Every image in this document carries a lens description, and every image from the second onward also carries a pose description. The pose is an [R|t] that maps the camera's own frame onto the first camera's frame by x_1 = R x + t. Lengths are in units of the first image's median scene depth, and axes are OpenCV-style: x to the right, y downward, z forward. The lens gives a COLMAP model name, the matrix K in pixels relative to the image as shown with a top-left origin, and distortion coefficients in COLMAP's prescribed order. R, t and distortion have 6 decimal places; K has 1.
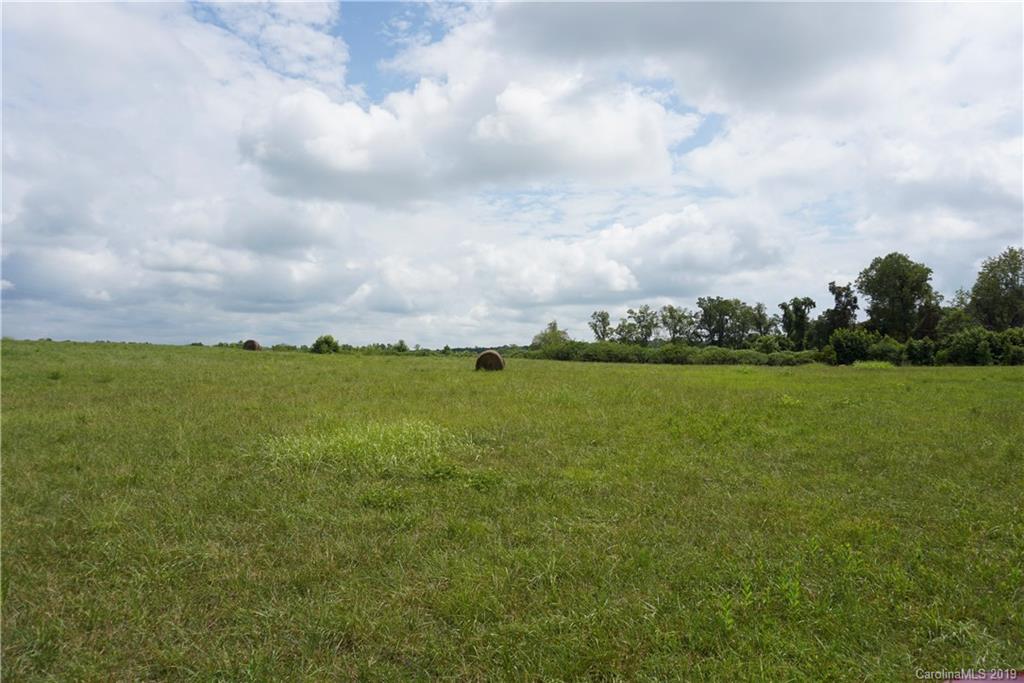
lens RADIAL K [[700.9, 0, 490.0], [0, 700.9, 348.9], [0, 0, 1]] dist [-0.035267, 0.031235]
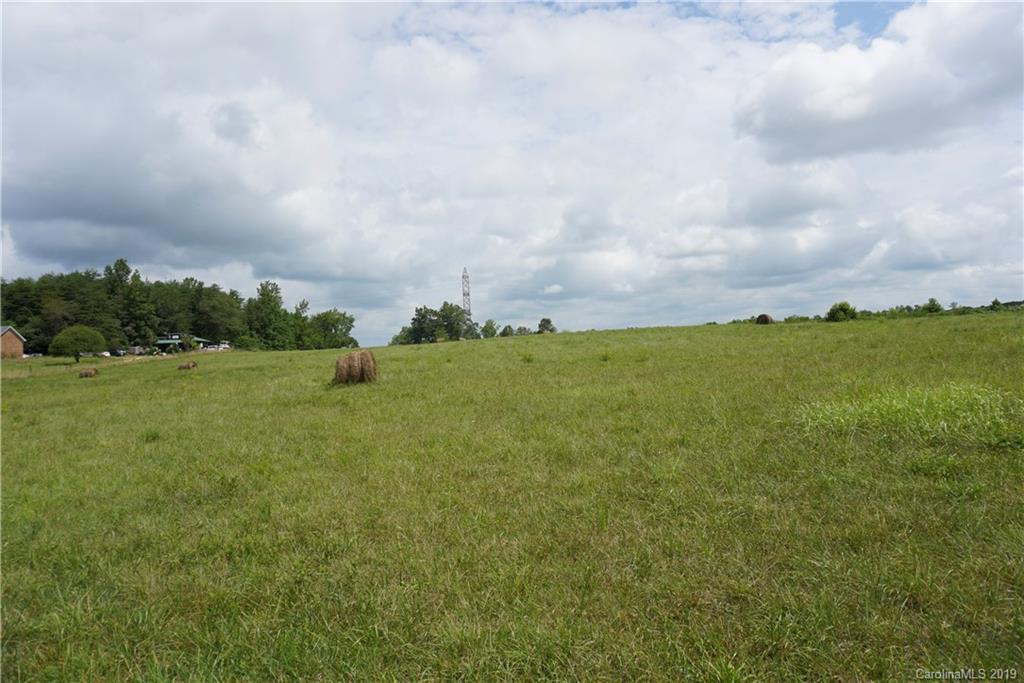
lens RADIAL K [[700.9, 0, 504.3], [0, 700.9, 347.4], [0, 0, 1]] dist [-0.035267, 0.031235]
pose [[0.775440, -0.070151, -0.627512, -0.004695], [0.088321, 0.996090, -0.002214, 0.005977], [0.625214, -0.053705, 0.778604, -0.028487]]
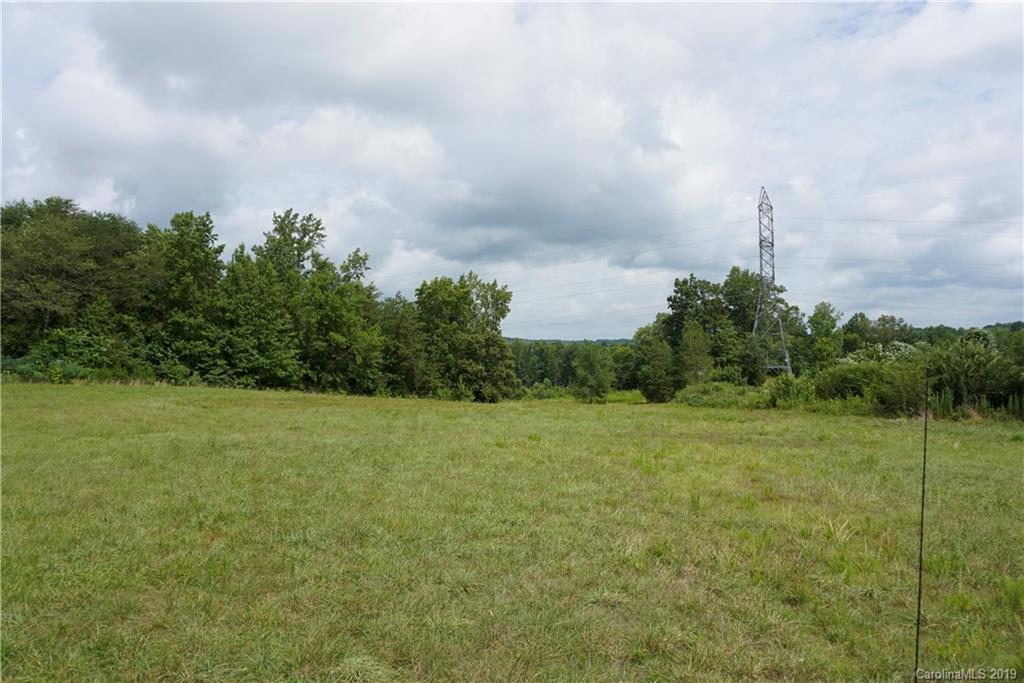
lens RADIAL K [[700.9, 0, 511.8], [0, 700.9, 341.1], [0, 0, 1]] dist [-0.035267, 0.031235]
pose [[0.423933, -0.053998, -0.904082, -0.364171], [0.058909, 0.997751, -0.031969, -0.008088], [0.903775, -0.039706, 0.426161, 0.417105]]
